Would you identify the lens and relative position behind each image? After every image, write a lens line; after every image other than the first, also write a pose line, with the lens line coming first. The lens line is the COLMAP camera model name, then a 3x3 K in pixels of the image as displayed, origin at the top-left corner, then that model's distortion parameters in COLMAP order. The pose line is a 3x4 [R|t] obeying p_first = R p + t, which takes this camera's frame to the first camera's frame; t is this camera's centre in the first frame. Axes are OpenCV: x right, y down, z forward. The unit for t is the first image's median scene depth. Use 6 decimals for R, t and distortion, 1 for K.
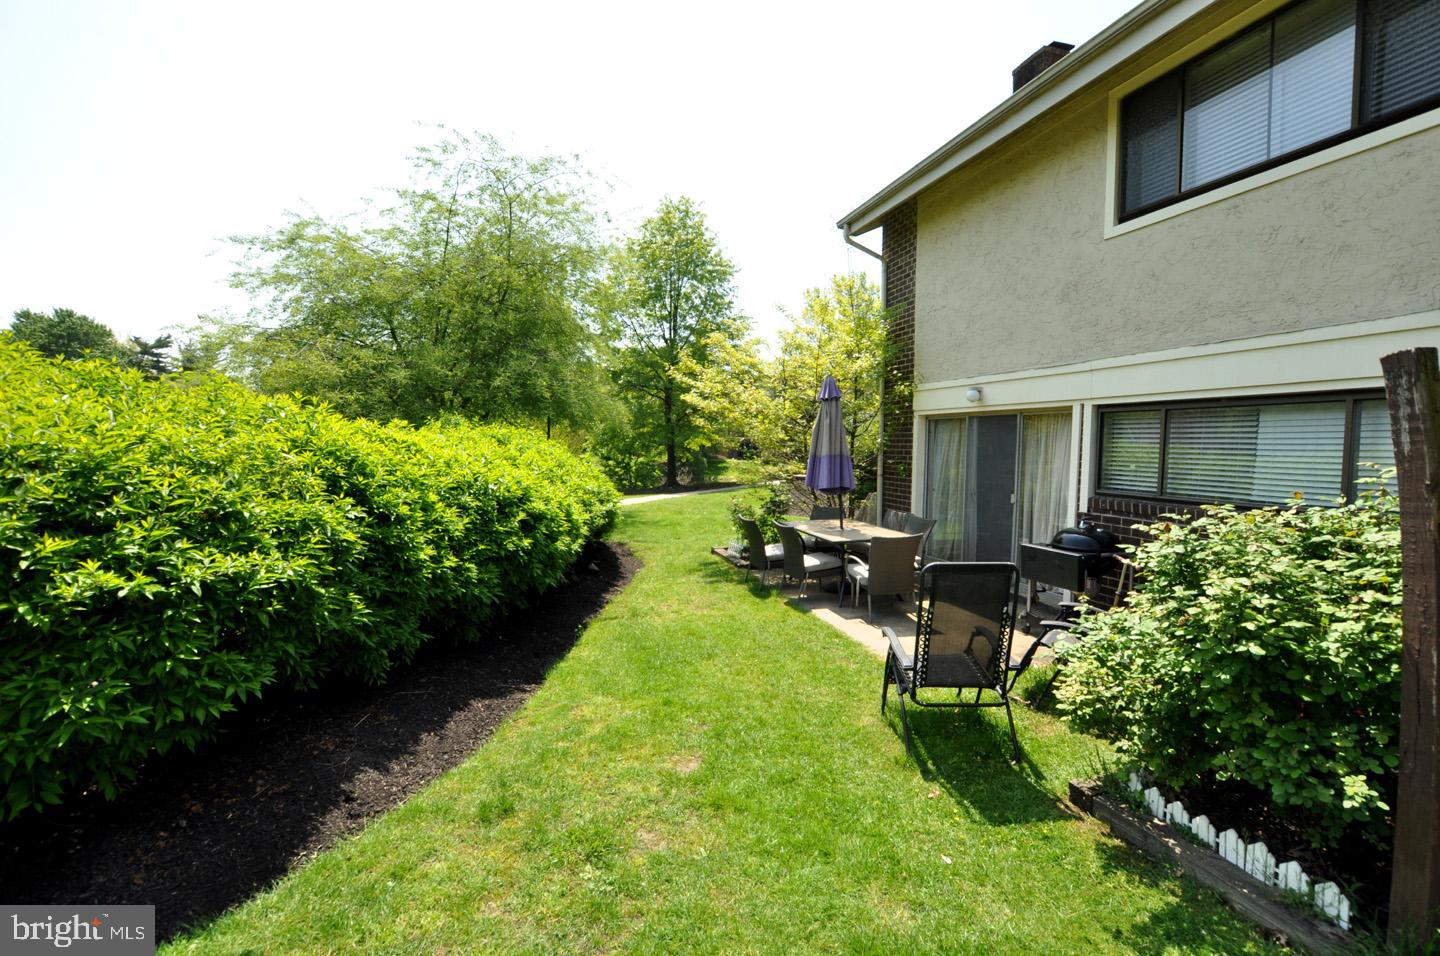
lens RADIAL K [[631.5, 0, 724.8], [0, 631.5, 480.2], [0, 0, 1]] dist [-0.036788, 0.005410]
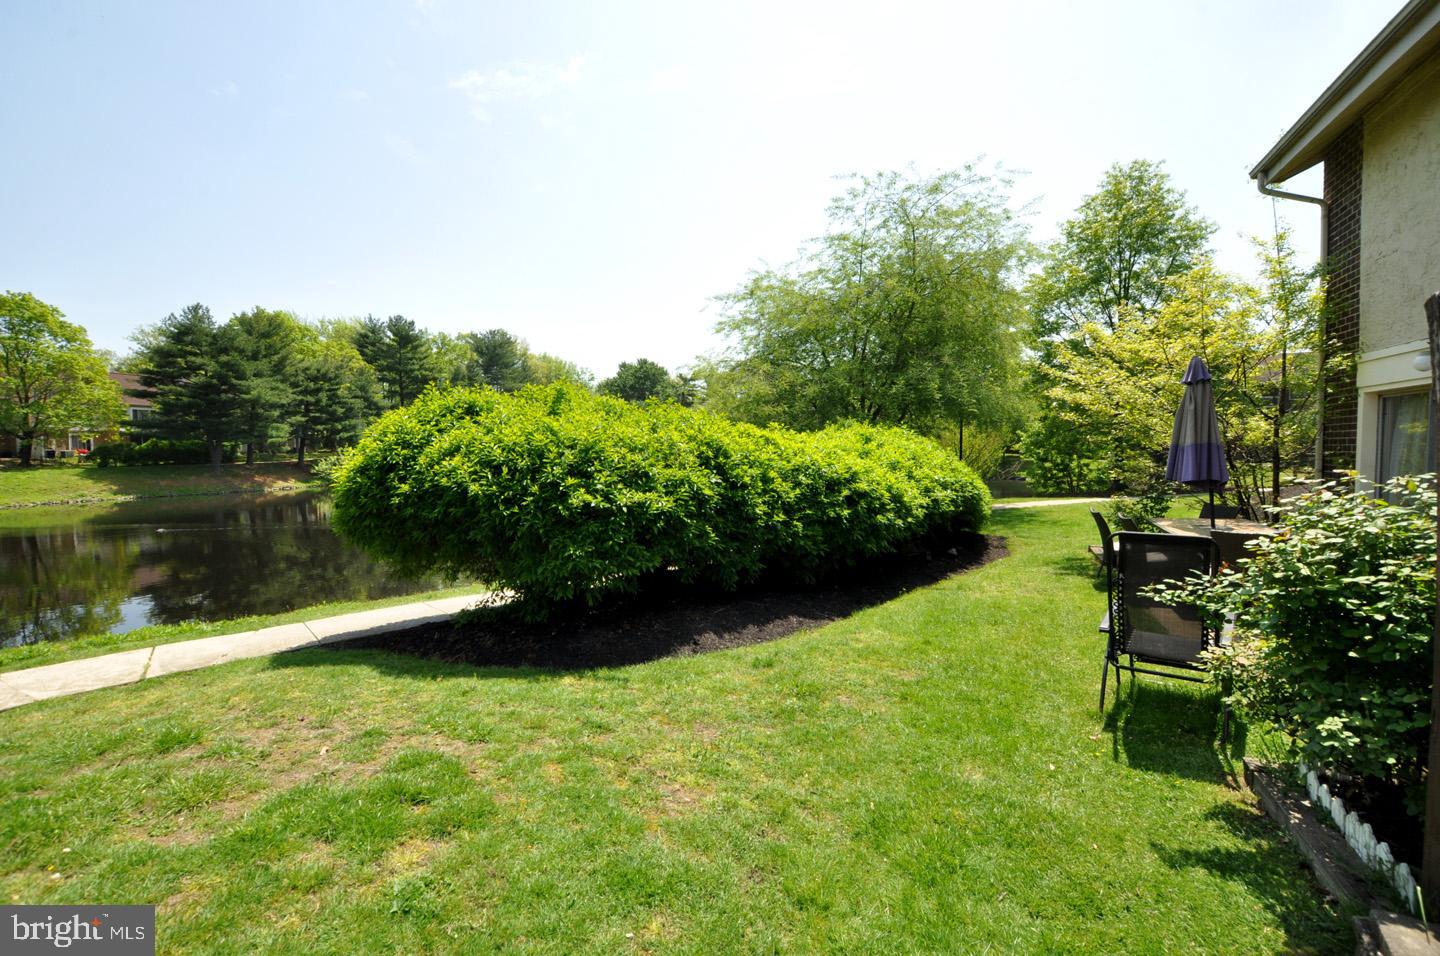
lens RADIAL K [[631.5, 0, 724.8], [0, 631.5, 480.2], [0, 0, 1]] dist [-0.036788, 0.005410]
pose [[0.767993, 0.013496, -0.640316, 0.349769], [-0.018458, 0.999829, -0.001066, 0.040638], [0.640192, 0.012638, 0.768111, -0.181195]]
